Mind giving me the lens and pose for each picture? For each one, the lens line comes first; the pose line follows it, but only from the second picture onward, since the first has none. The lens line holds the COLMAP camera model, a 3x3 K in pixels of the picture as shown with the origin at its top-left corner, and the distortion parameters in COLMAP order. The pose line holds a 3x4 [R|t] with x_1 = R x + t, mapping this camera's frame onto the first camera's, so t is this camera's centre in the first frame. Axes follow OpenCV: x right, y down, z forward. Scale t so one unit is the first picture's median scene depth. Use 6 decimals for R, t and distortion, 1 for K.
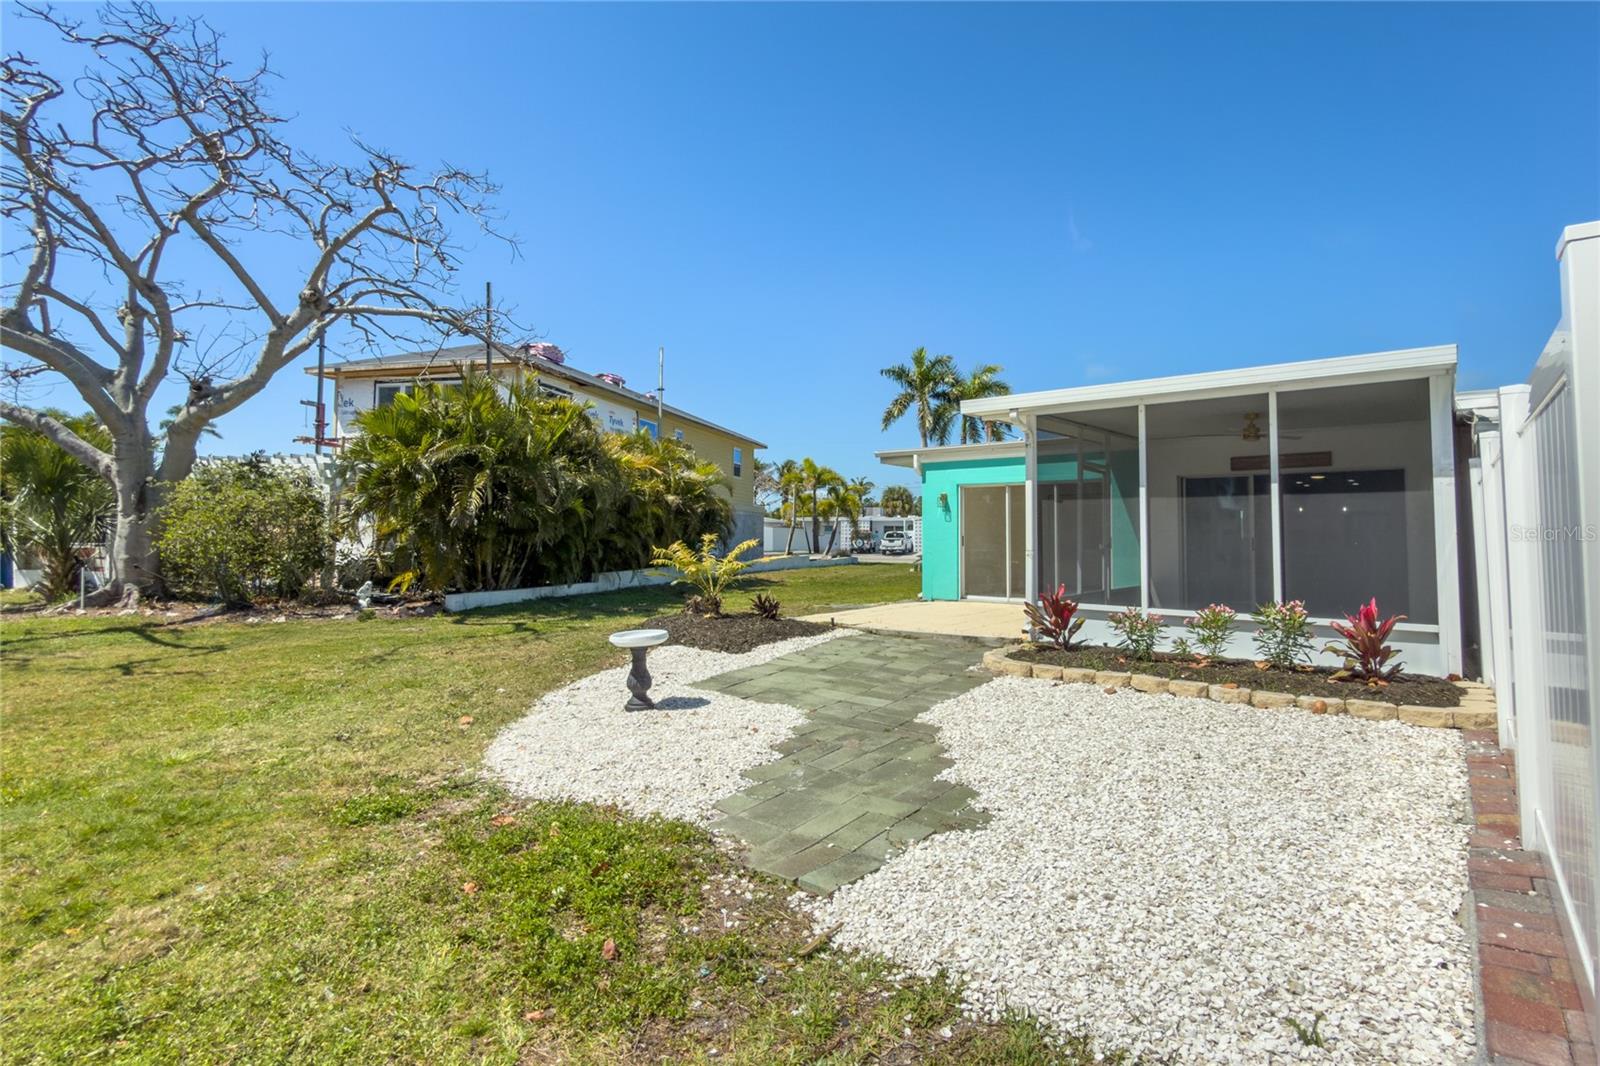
lens RADIAL K [[798.0, 0, 814.9], [0, 798.0, 479.1], [0, 0, 1]] dist [-0.005274, -0.000978]
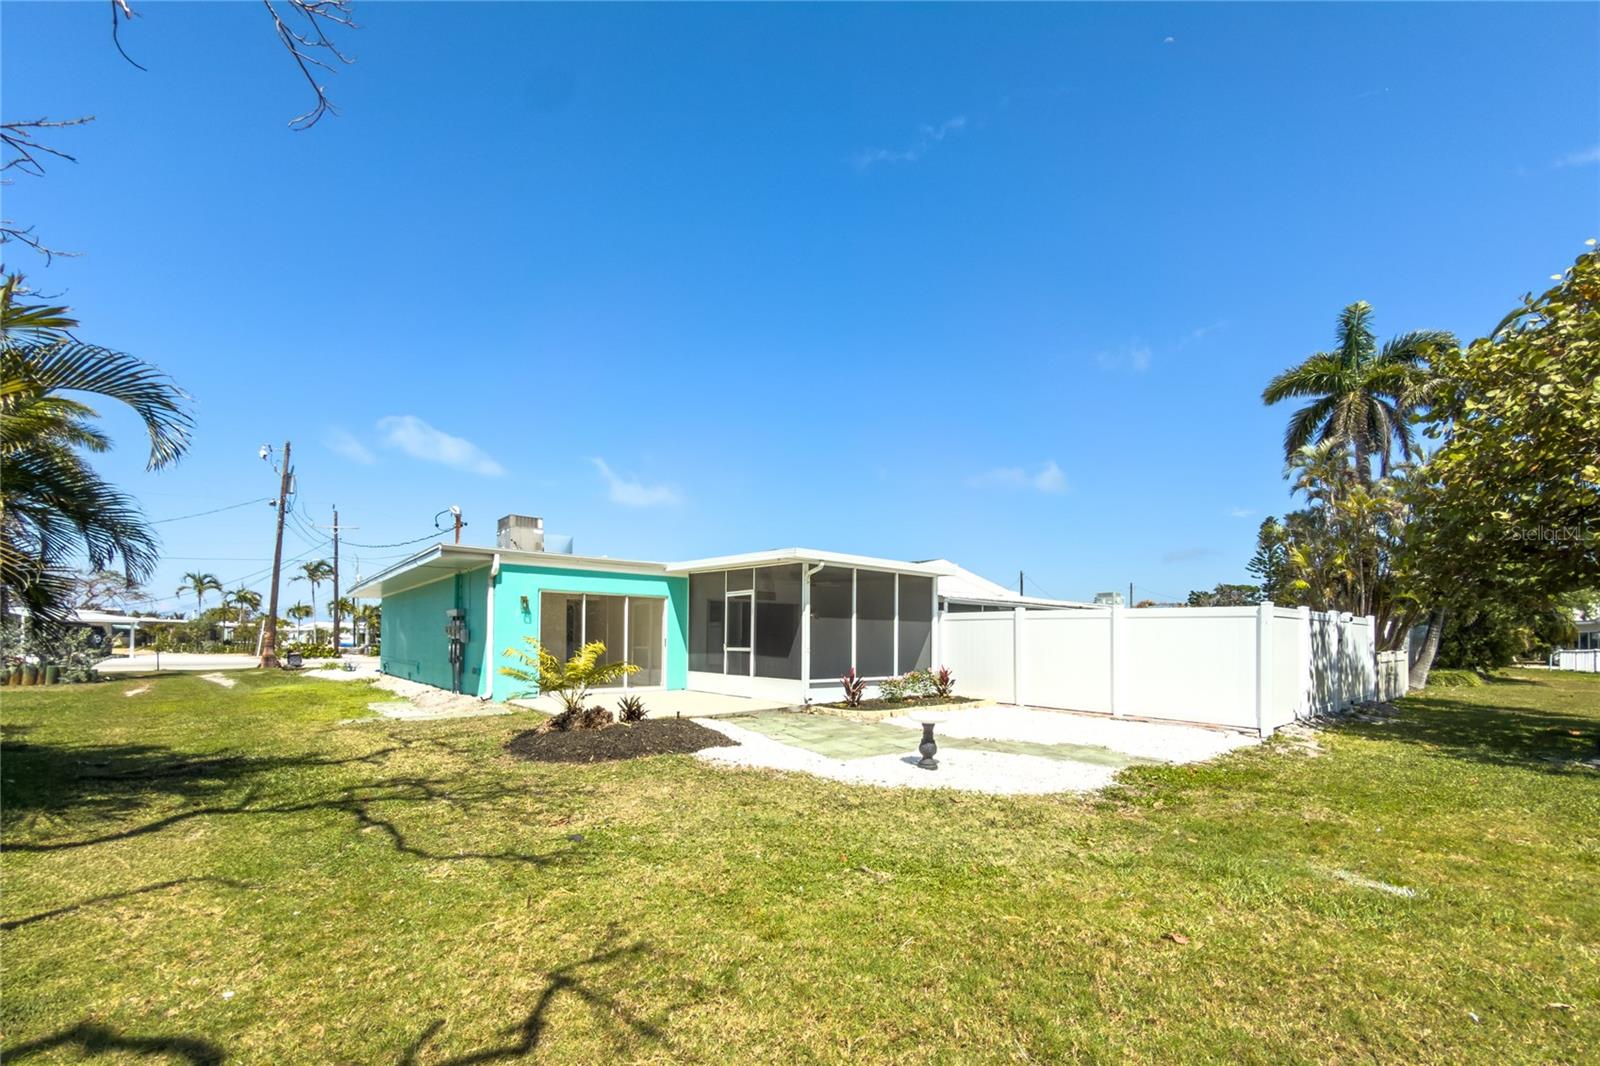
lens RADIAL K [[677.8, 0, 820.7], [0, 677.8, 634.7], [0, 0, 1]] dist [-0.019457, 0.000307]
pose [[0.118870, 0.002409, 0.992907, -1.113290], [-0.078817, 0.996864, 0.007017, 0.052919], [-0.989777, -0.079092, 0.118687, 0.855145]]
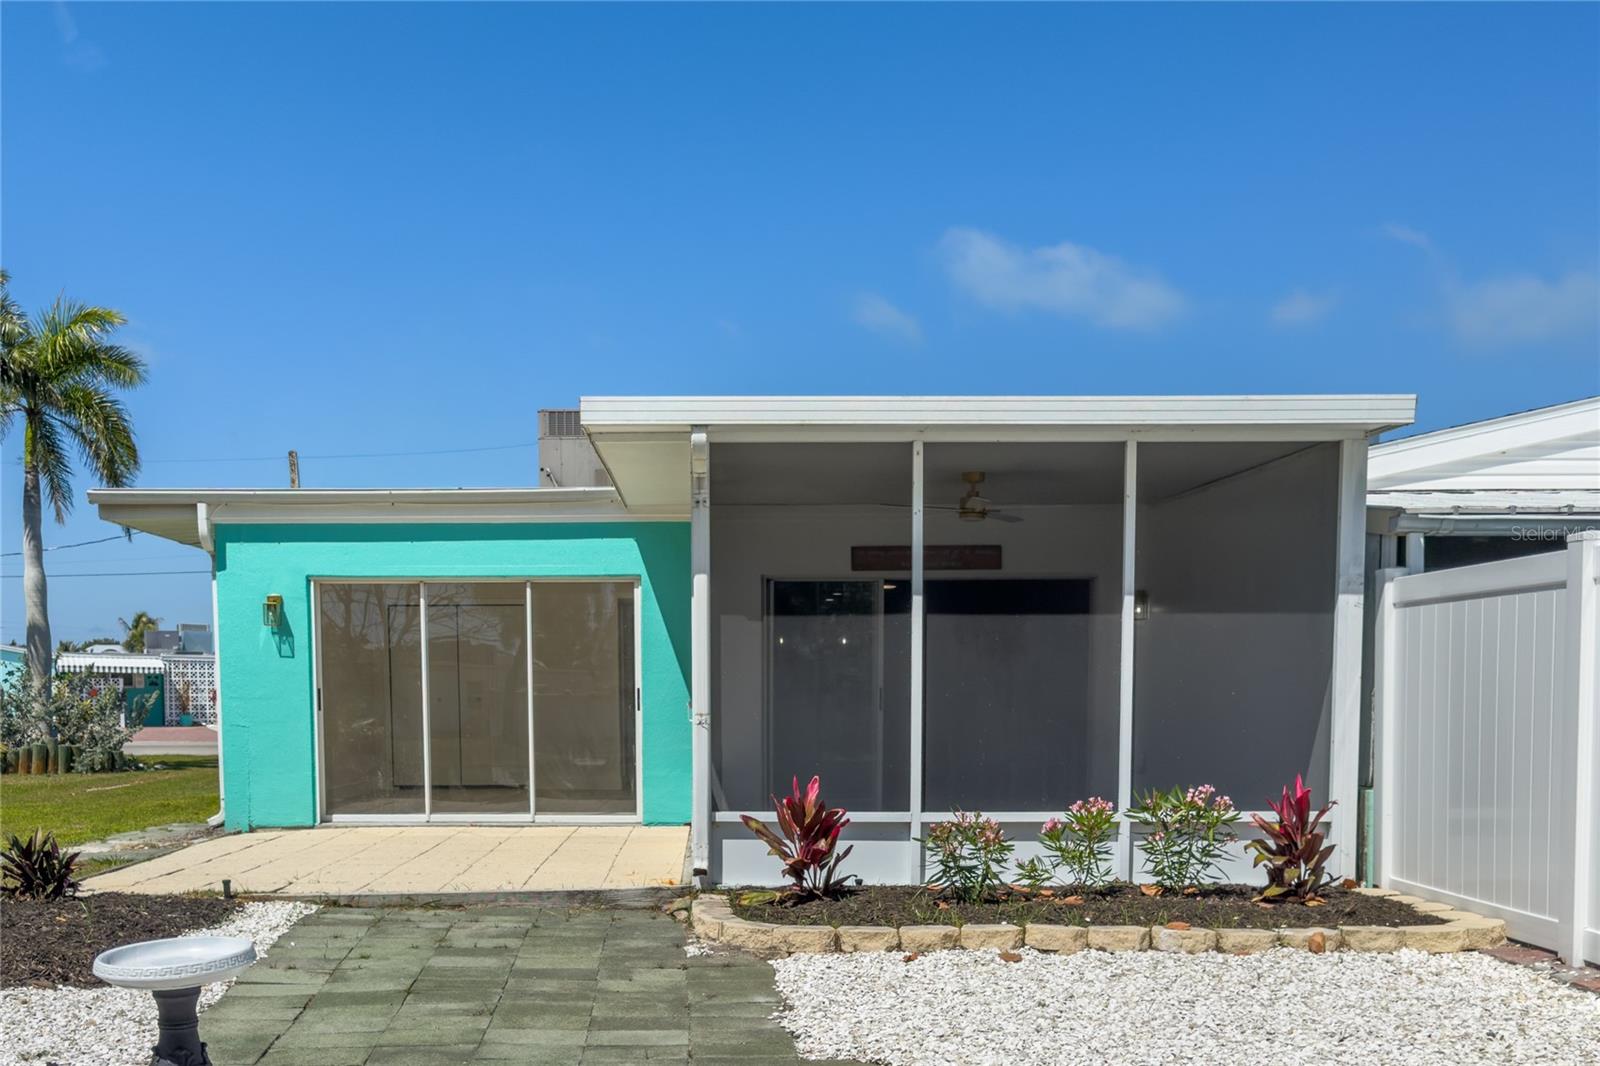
lens RADIAL K [[1611.8, 0, 794.7], [0, 1611.8, 796.9], [0, 0, 1]] dist [0.012784, 0.017312]
pose [[0.771456, -0.048636, 0.634422, -0.350981], [-0.038372, 0.991703, 0.122687, 0.014302], [-0.635125, -0.118991, 0.763189, 0.180451]]
